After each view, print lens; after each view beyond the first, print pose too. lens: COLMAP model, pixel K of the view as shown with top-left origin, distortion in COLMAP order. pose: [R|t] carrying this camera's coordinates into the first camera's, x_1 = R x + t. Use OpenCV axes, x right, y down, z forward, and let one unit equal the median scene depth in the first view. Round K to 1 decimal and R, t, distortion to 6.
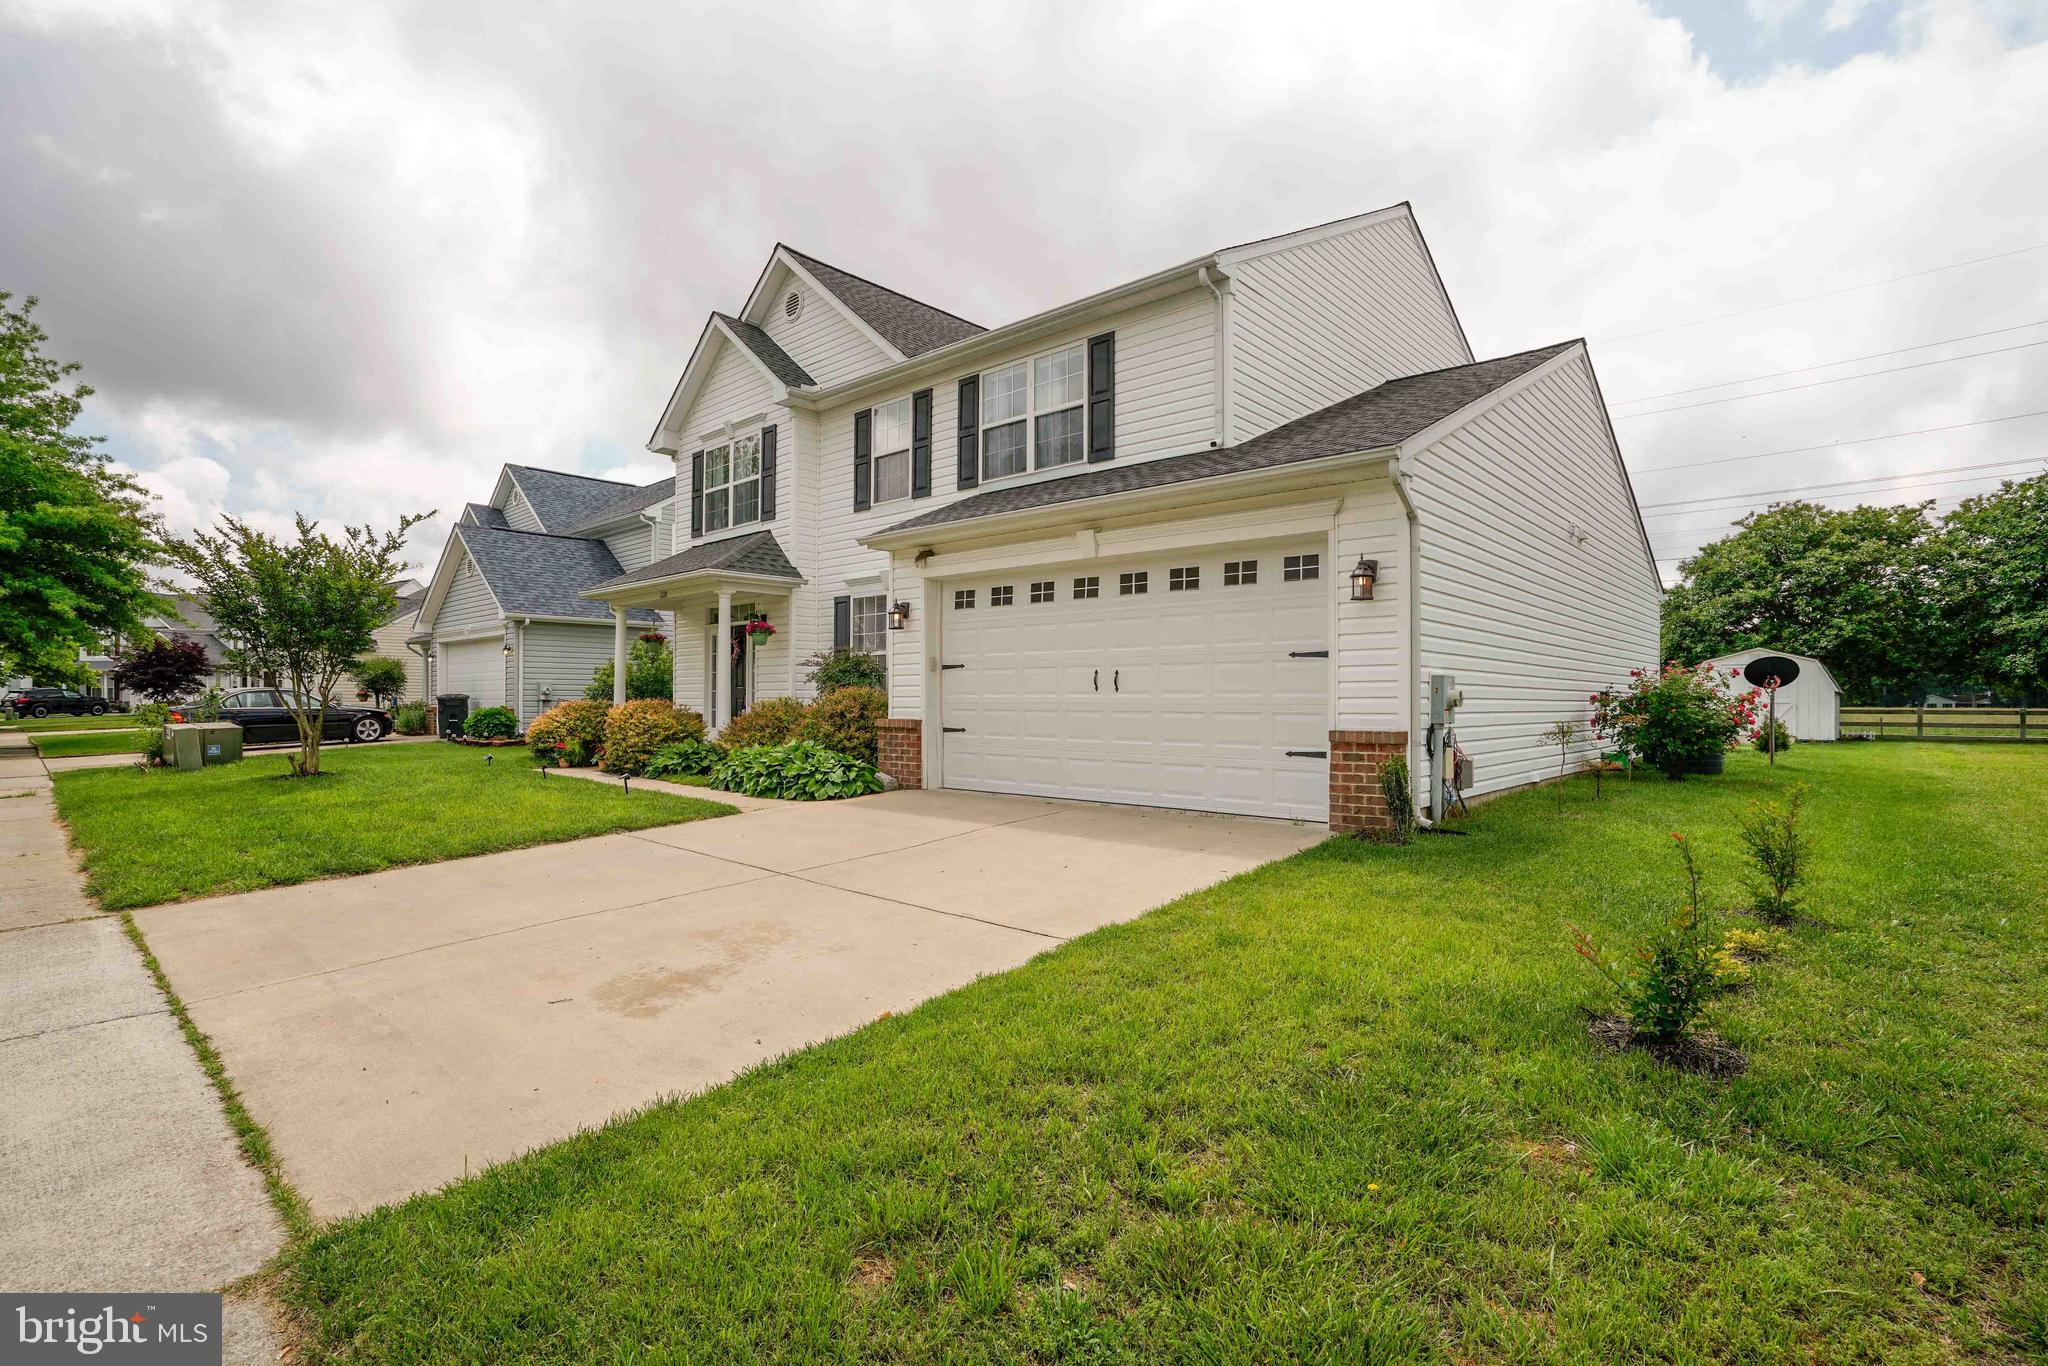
lens RADIAL K [[941.9, 0, 1002.1], [0, 941.9, 689.6], [0, 0, 1]] dist [-0.061556, 0.025193]
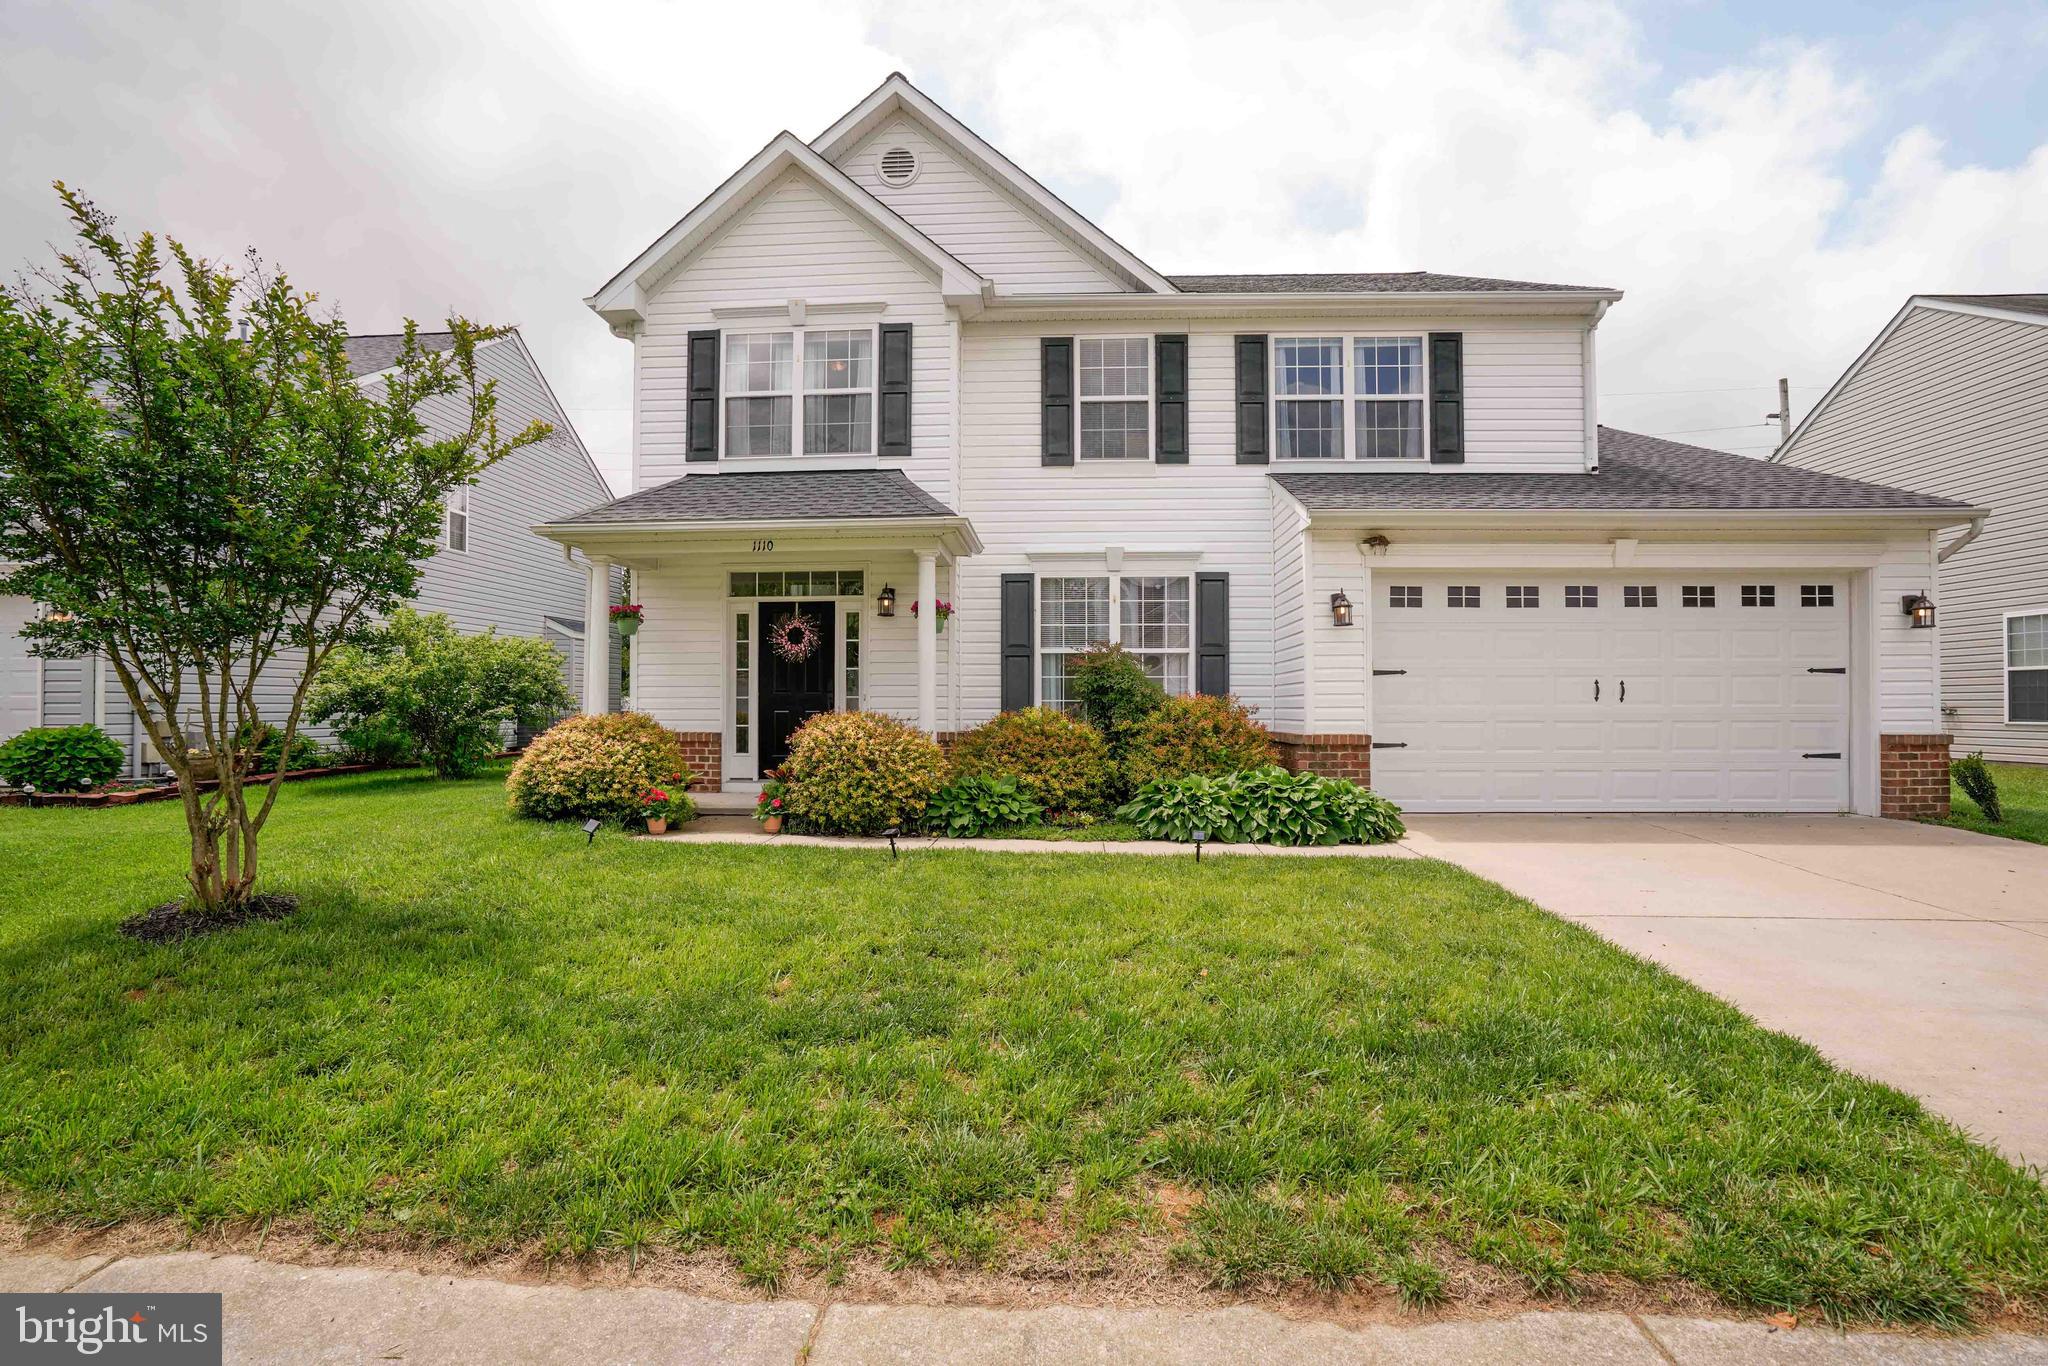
lens RADIAL K [[959.1, 0, 965.8], [0, 959.1, 682.2], [0, 0, 1]] dist [-0.045118, 0.013914]
pose [[0.777691, 0.008861, 0.628584, -0.895503], [-0.004264, 0.999952, -0.008821, -0.005826], [-0.628632, 0.004180, 0.777691, 0.551920]]
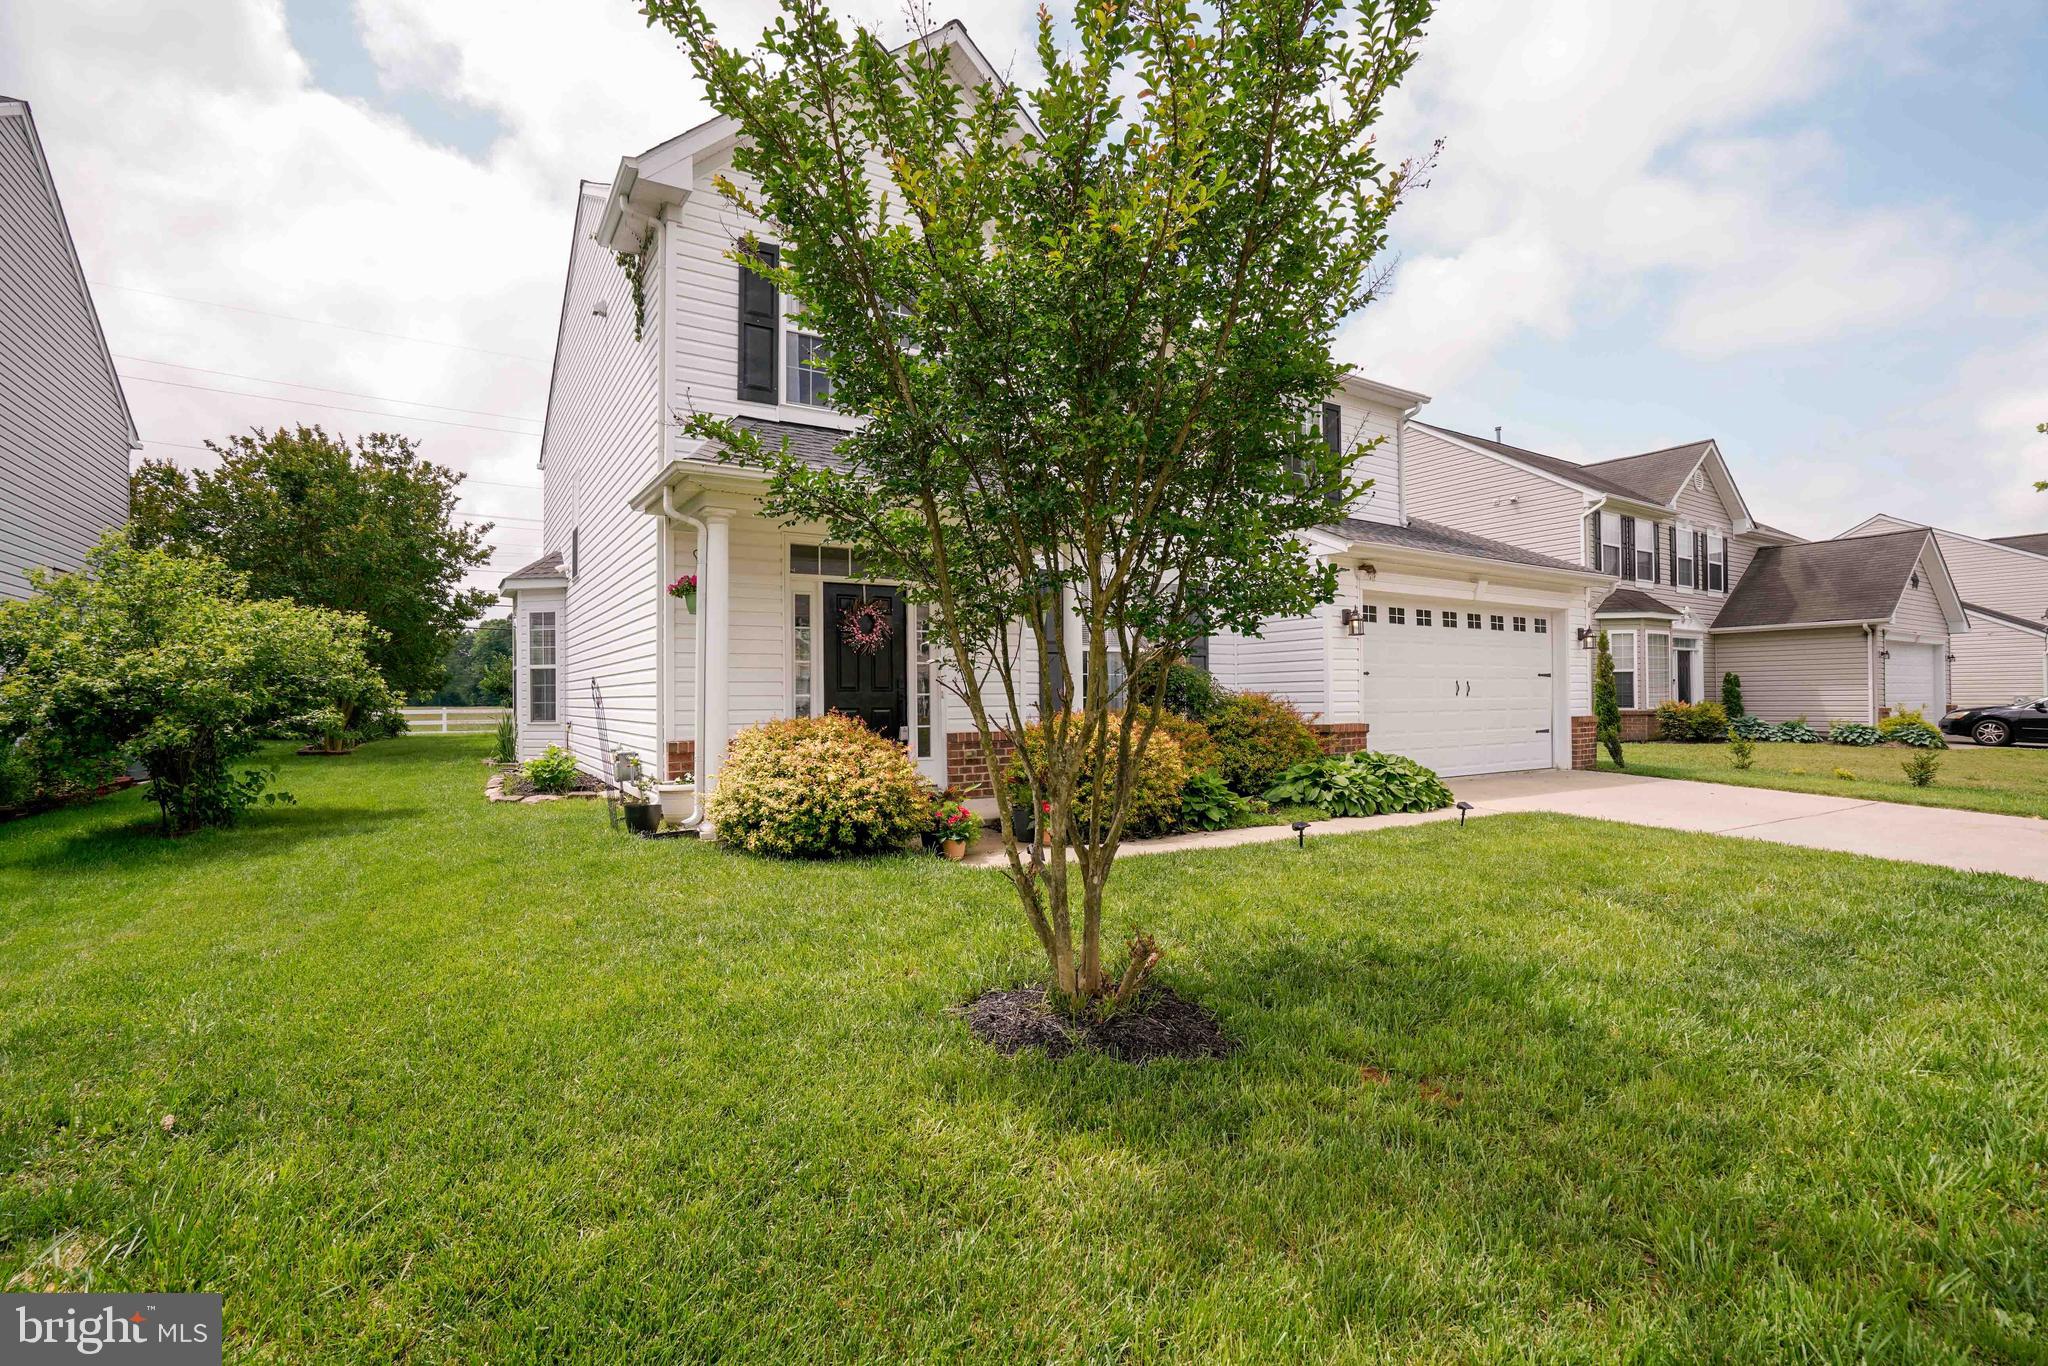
lens RADIAL K [[941.9, 0, 1002.1], [0, 941.9, 689.6], [0, 0, 1]] dist [-0.061556, 0.025193]
pose [[0.273422, 0.001962, 0.961892, -1.183724], [-0.005211, 0.999986, -0.000559, -0.003057], [-0.961880, -0.004860, 0.273429, 1.084478]]
